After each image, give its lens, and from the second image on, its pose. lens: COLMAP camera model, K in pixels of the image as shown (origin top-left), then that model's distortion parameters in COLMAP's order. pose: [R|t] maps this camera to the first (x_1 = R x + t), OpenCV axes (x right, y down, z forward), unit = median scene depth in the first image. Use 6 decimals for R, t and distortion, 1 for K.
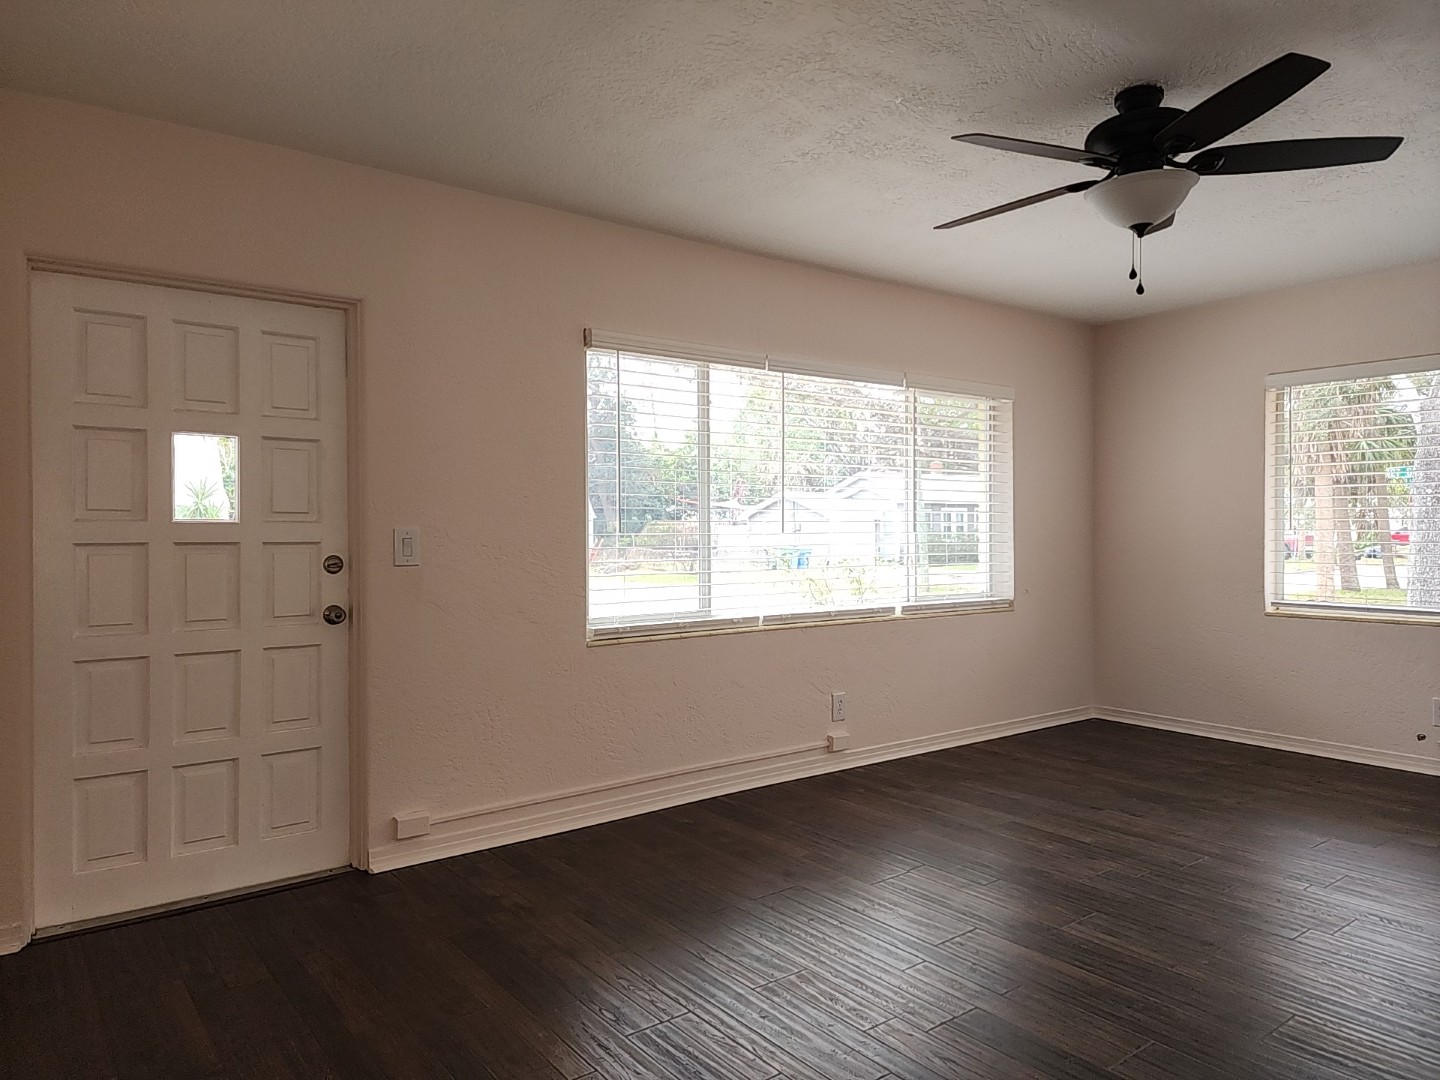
lens RADIAL K [[961.8, 0, 711.8], [0, 961.8, 543.6], [0, 0, 1]] dist [0.076442, -0.068898]
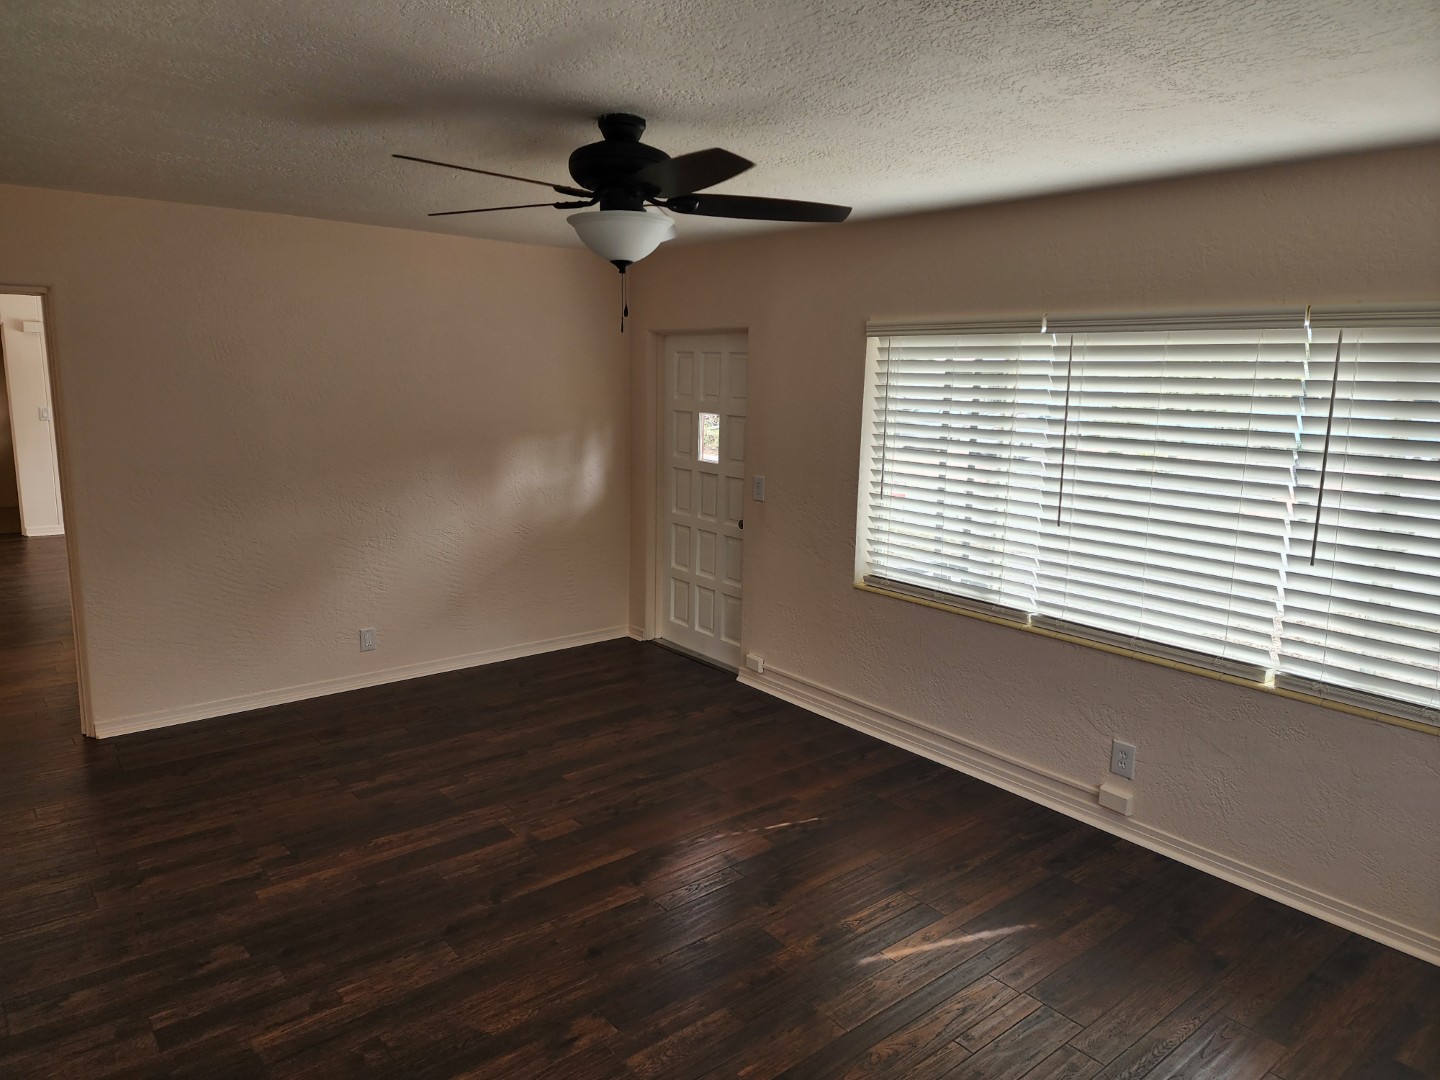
lens RADIAL K [[961.8, 0, 711.8], [0, 961.8, 543.6], [0, 0, 1]] dist [0.076442, -0.068898]
pose [[0.031287, 0.188363, -0.981601, 1.092105], [-0.032324, 0.981759, 0.187363, -0.177136], [0.998988, 0.025867, 0.036805, 0.793312]]
